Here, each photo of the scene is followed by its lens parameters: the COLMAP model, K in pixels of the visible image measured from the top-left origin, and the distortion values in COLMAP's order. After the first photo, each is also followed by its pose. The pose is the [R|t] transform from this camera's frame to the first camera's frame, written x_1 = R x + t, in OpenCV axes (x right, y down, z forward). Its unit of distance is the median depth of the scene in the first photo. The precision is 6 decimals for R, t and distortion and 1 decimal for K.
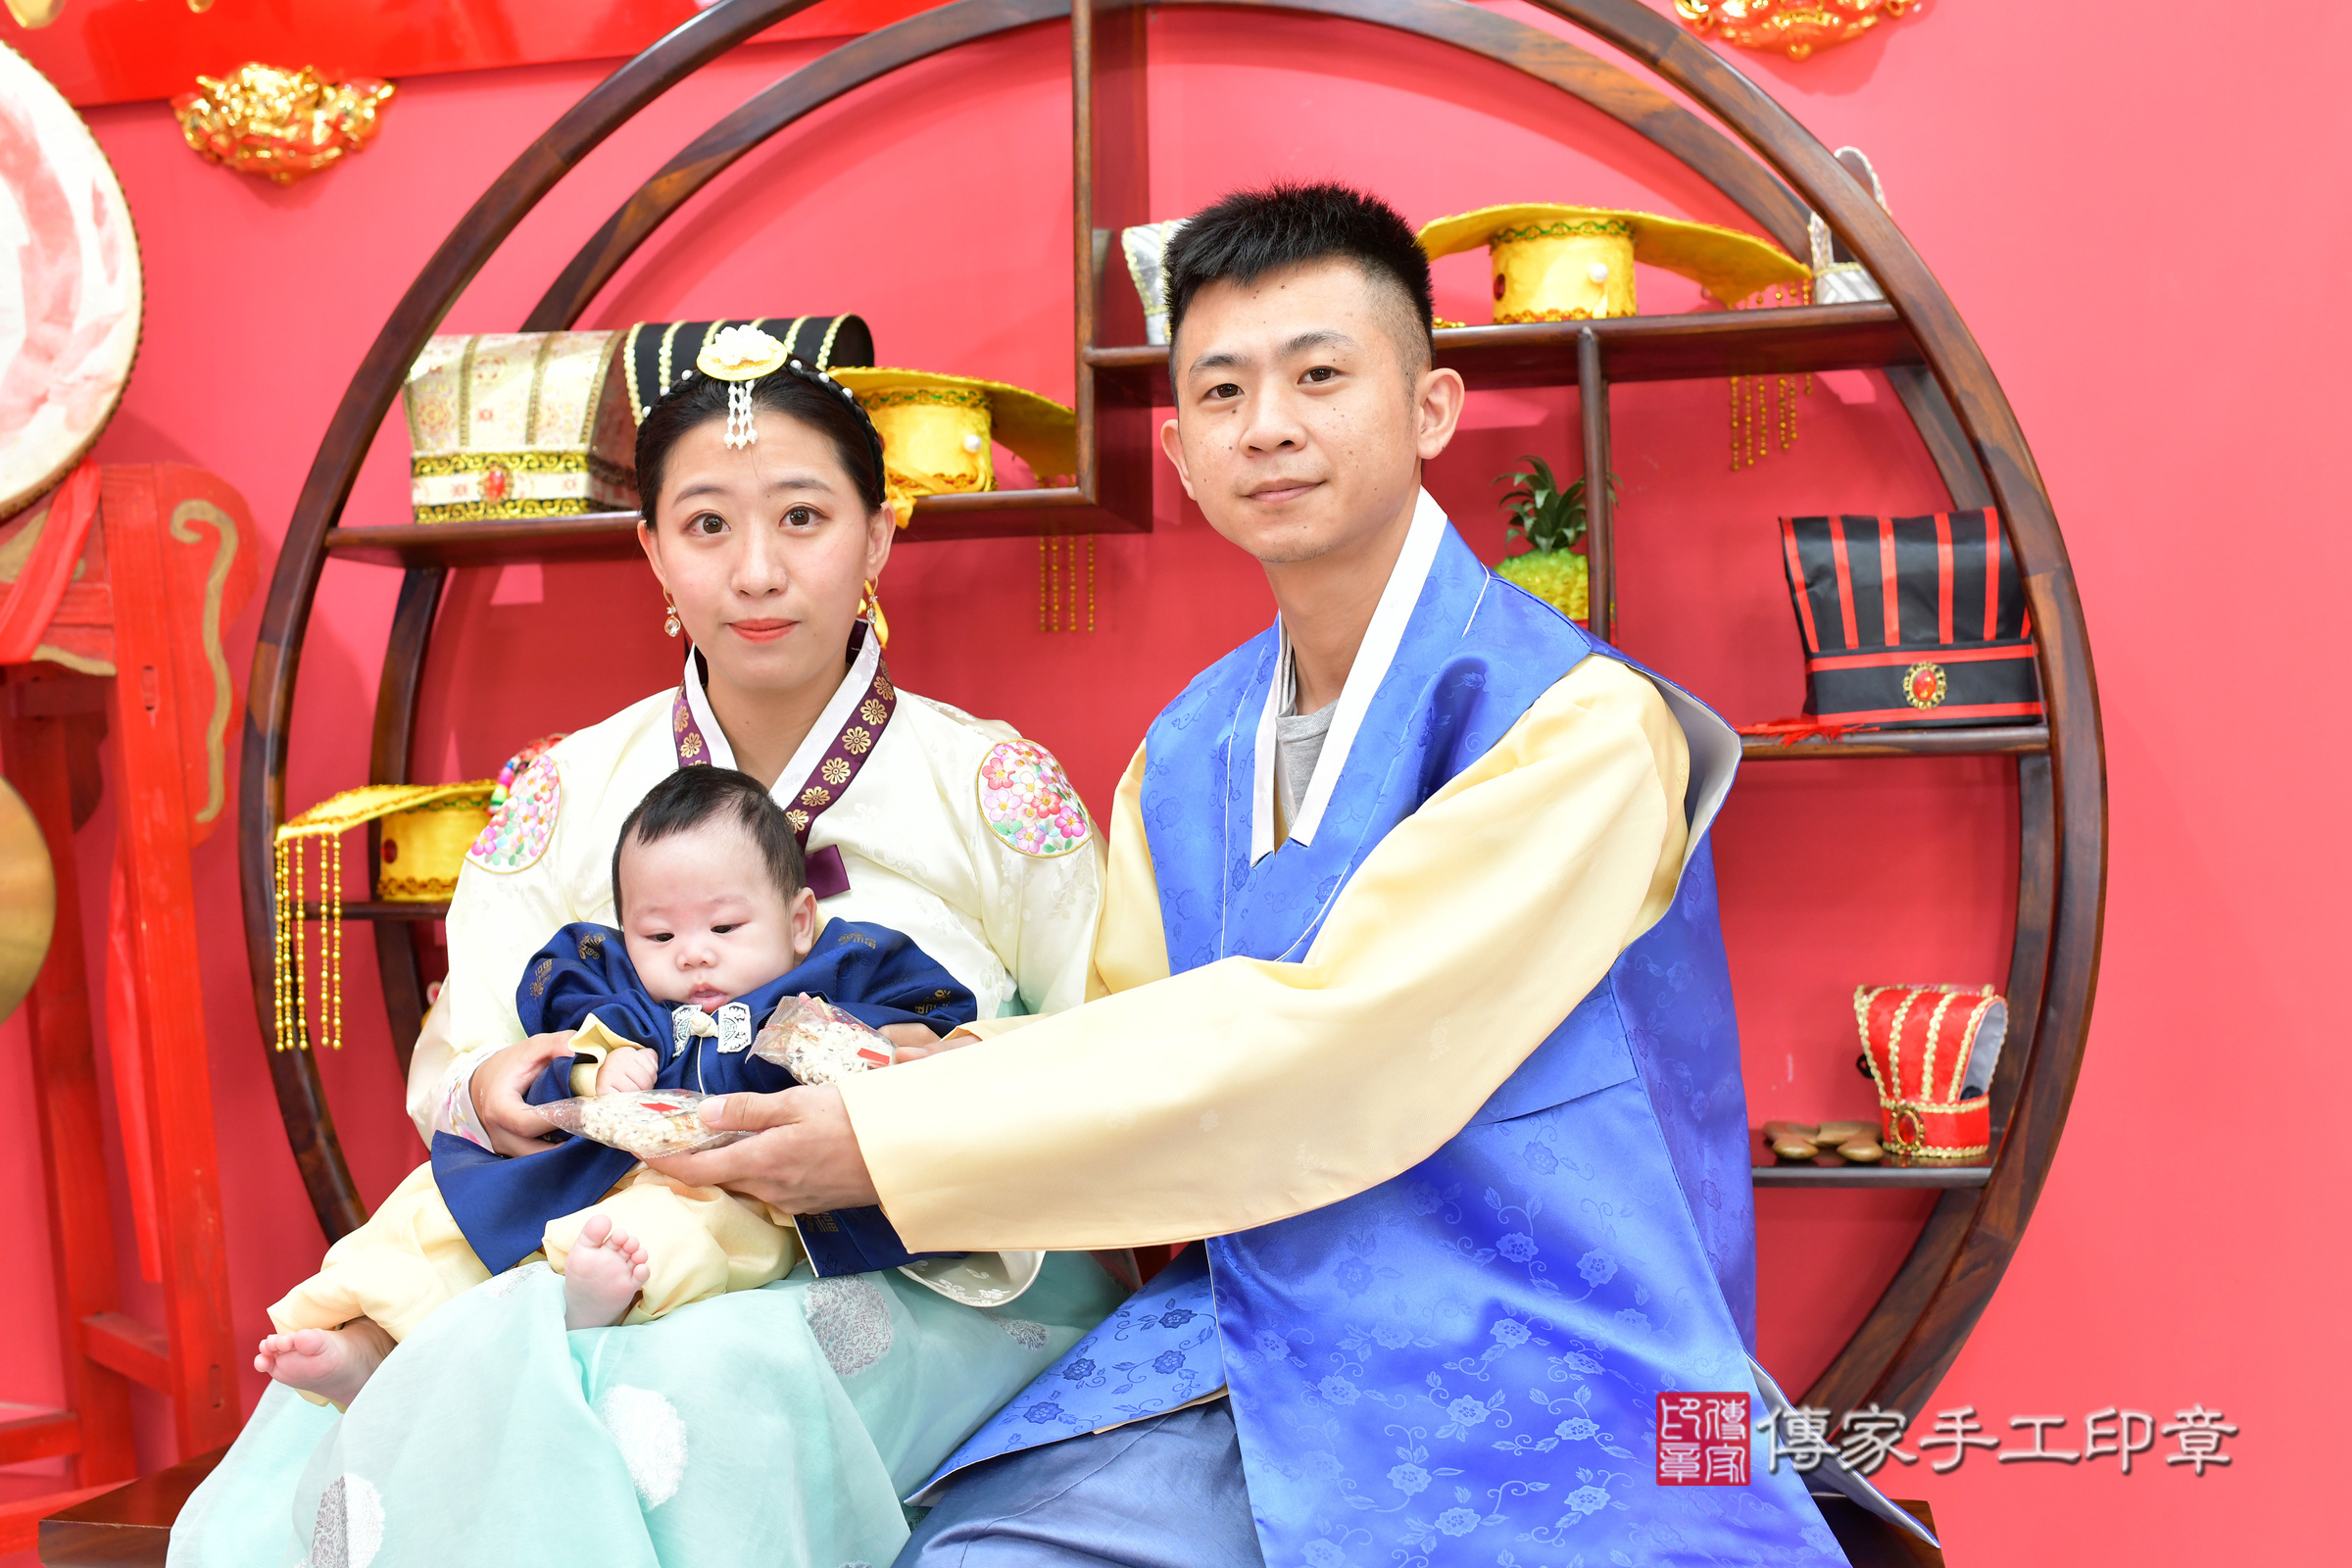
lens RADIAL K [[2479.2, 0, 1117.3], [0, 2479.2, 784.1], [0, 0, 1]] dist [-0.000482, 0.001512]
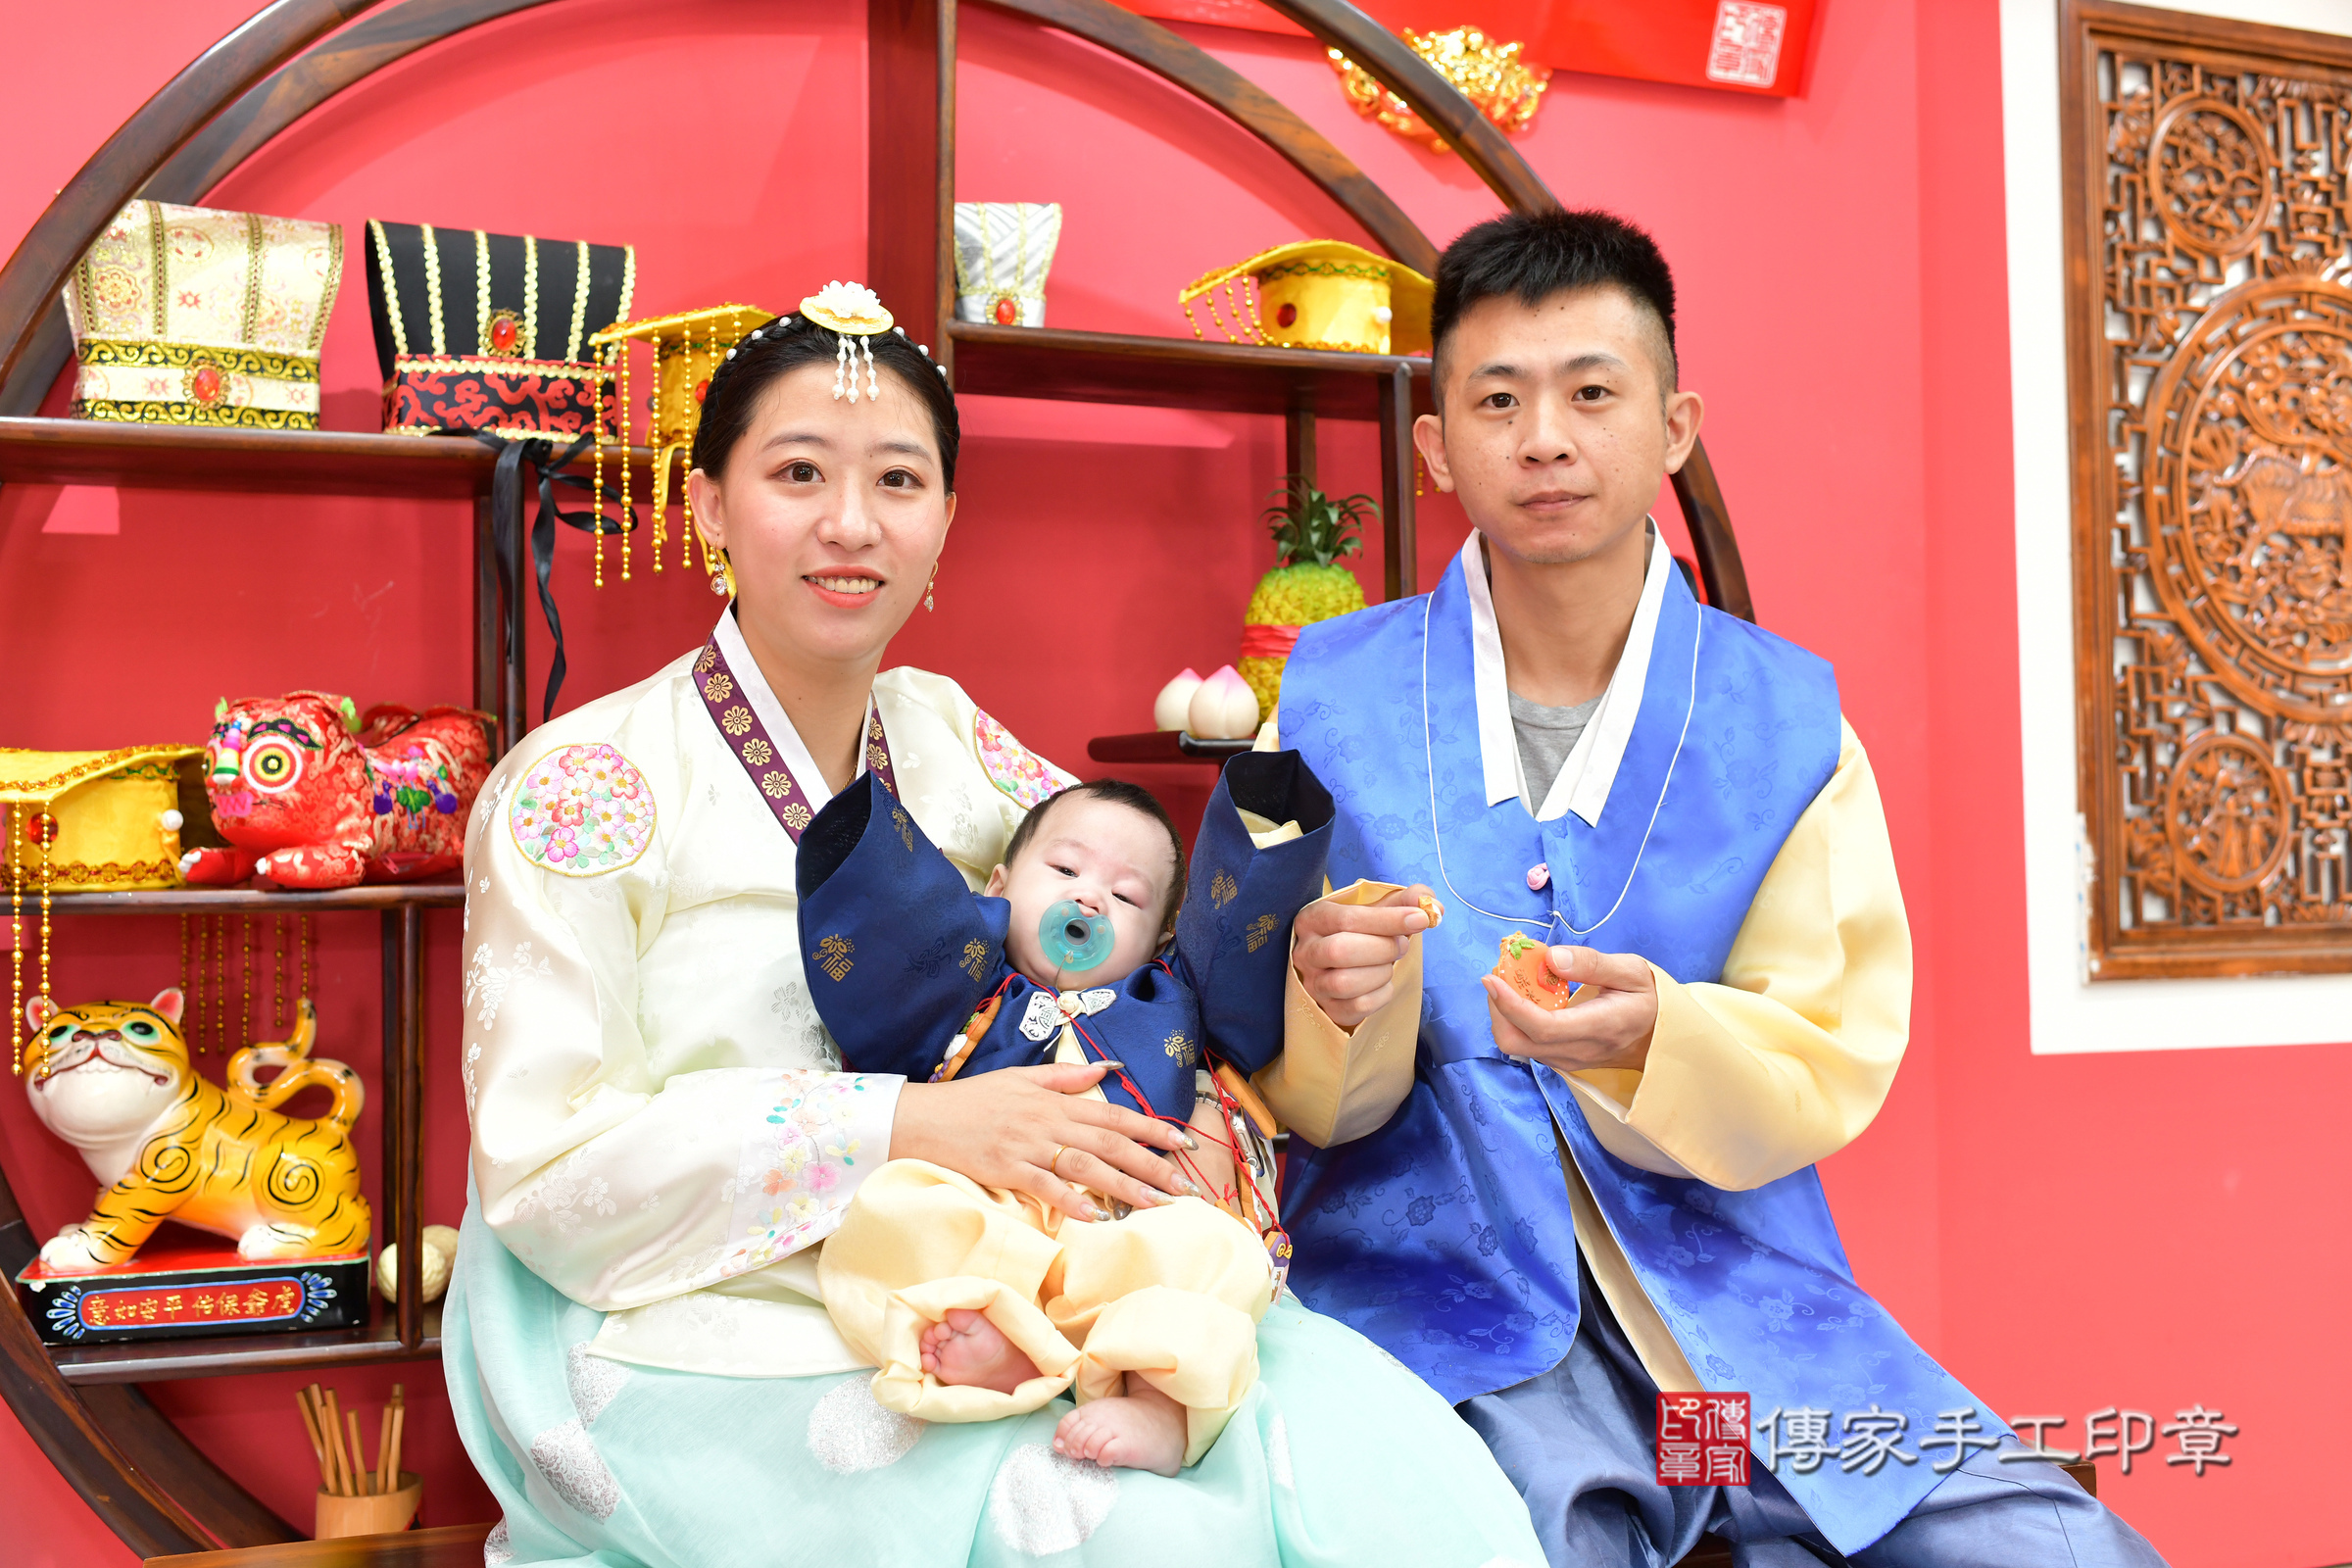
lens RADIAL K [[2367.0, 0, 1168.1], [0, 2367.0, 784.6], [0, 0, 1]] dist [0.004731, -0.004567]
pose [[0.825949, 0.026086, 0.563141, -0.438017], [-0.015086, 0.999594, -0.024178, 0.026683], [-0.563543, 0.011474, 0.826007, 0.176011]]
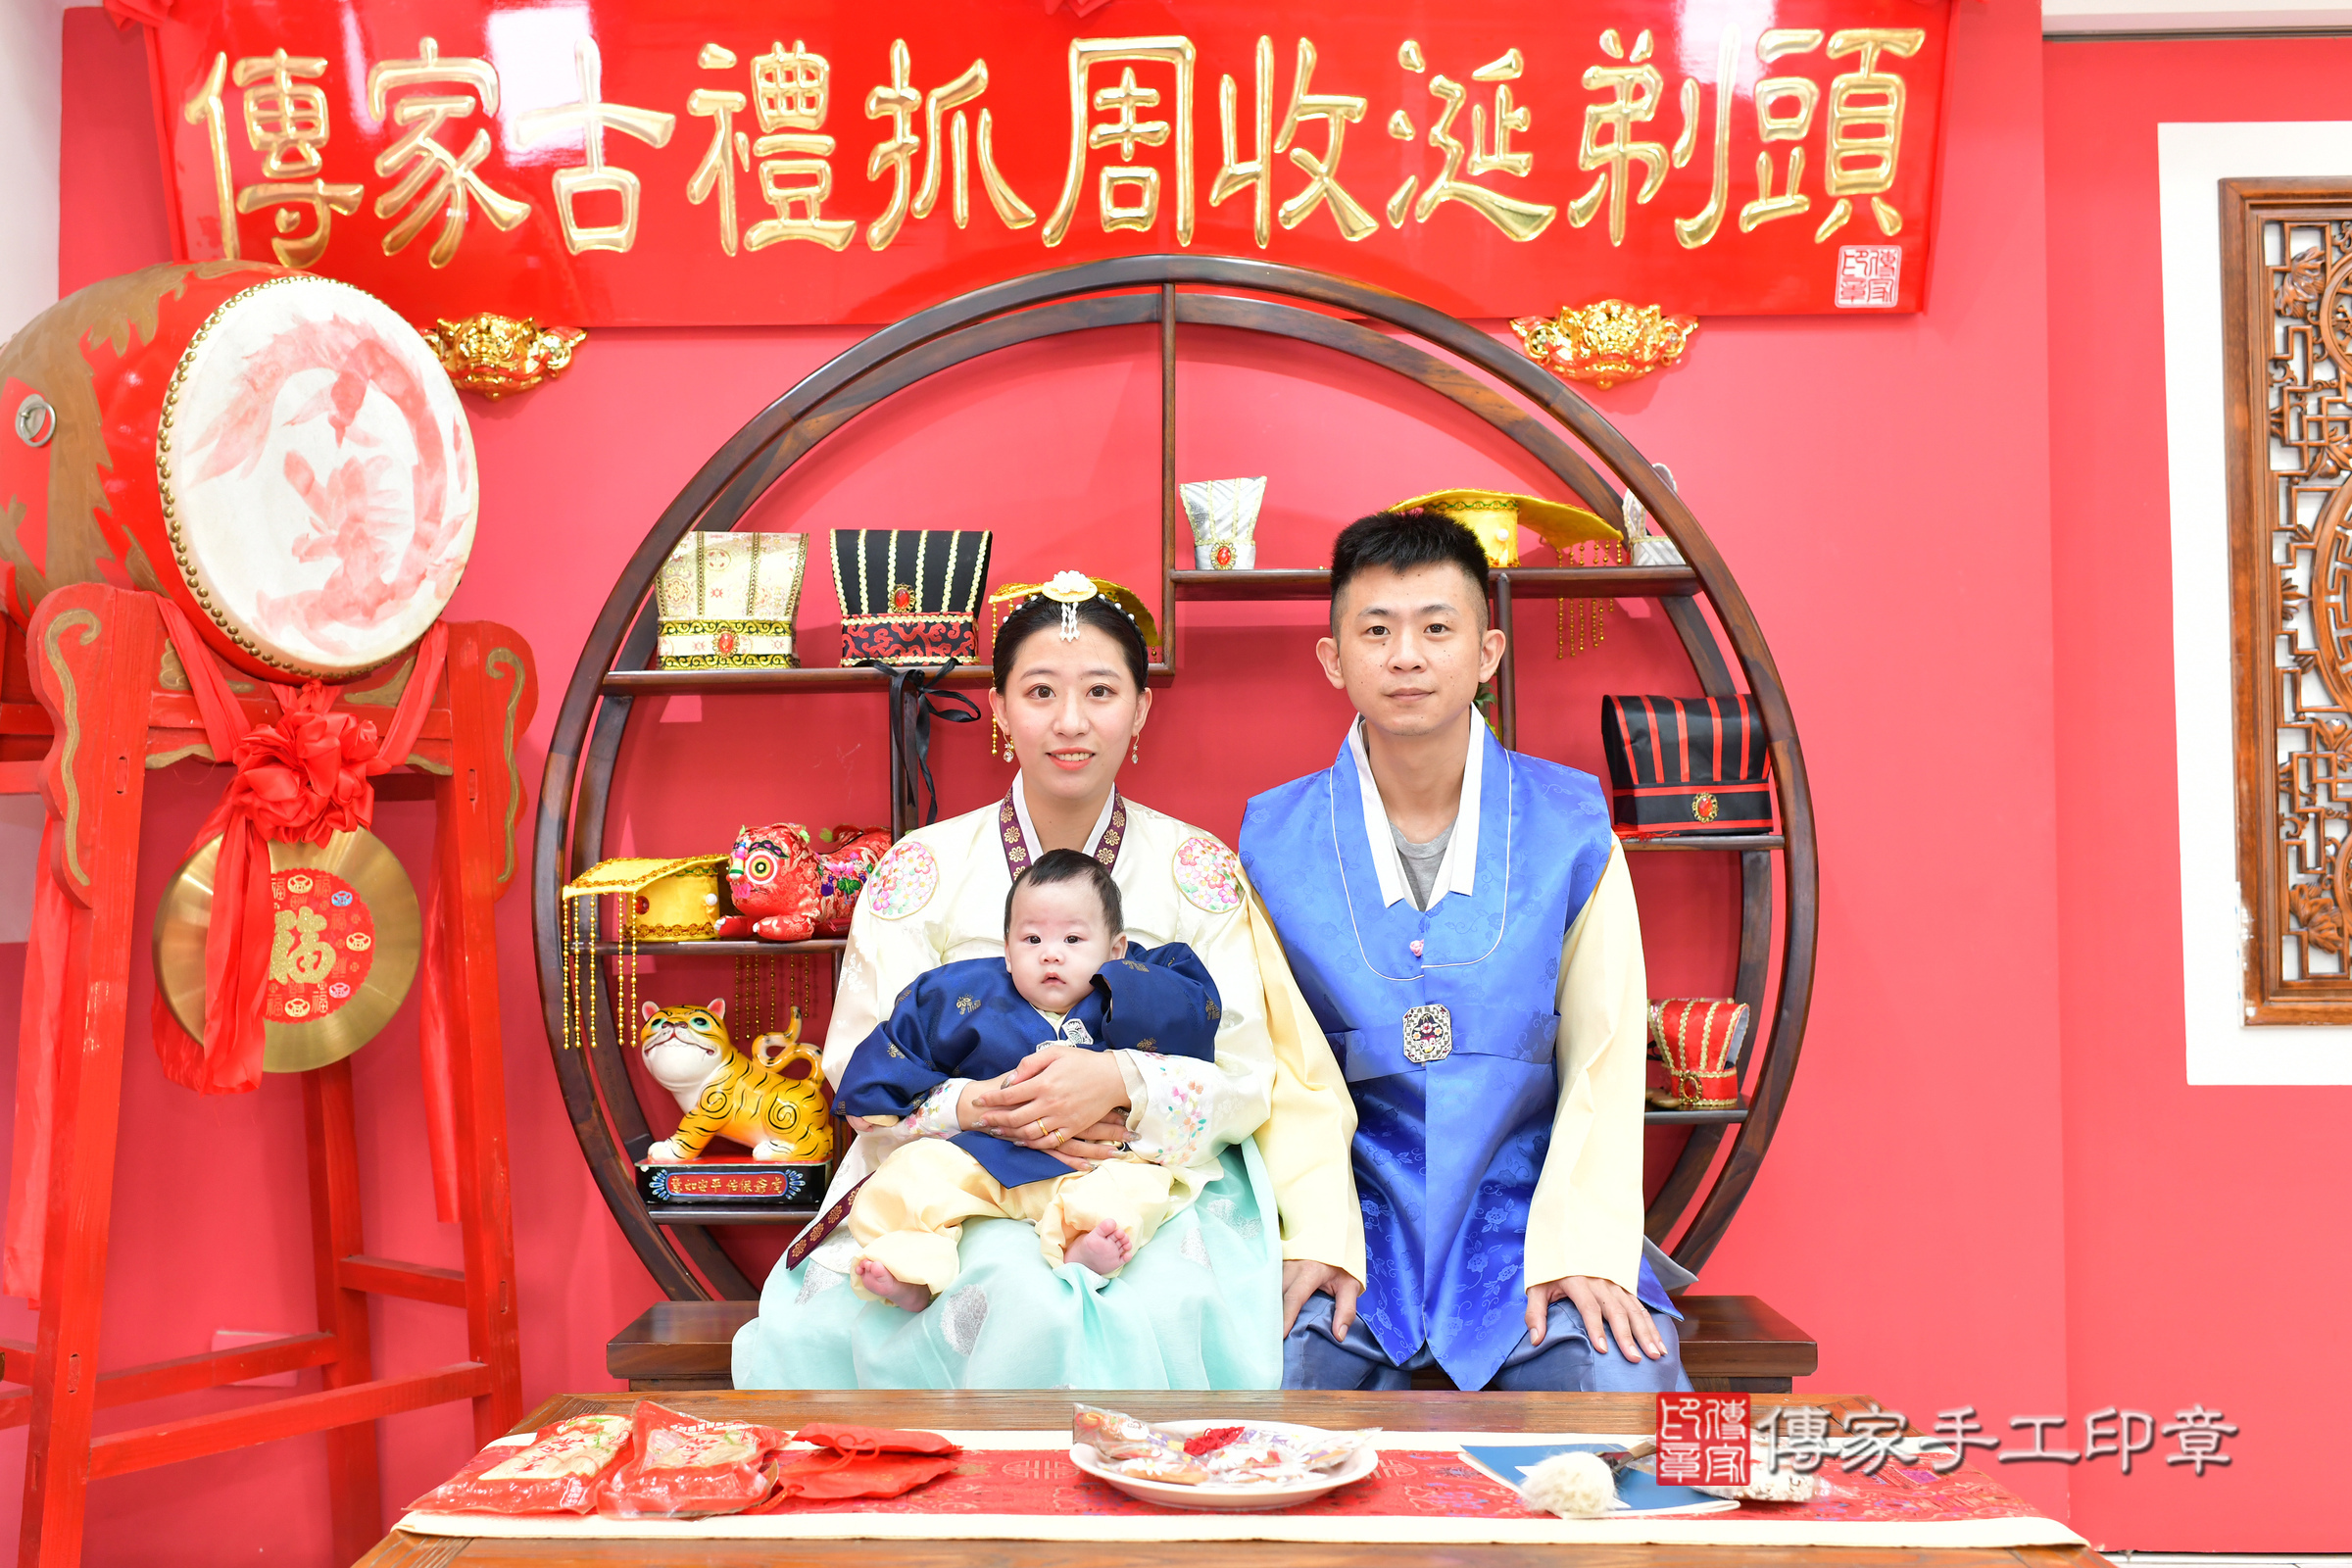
lens RADIAL K [[2453.4, 0, 1067.9], [0, 2453.4, 819.2], [0, 0, 1]] dist [0.001168, -0.007179]
pose [[0.977856, 0.013903, 0.208816, -0.358936], [-0.012317, 0.999885, -0.008893, -0.012093], [-0.208916, 0.006124, 0.977914, -0.401916]]
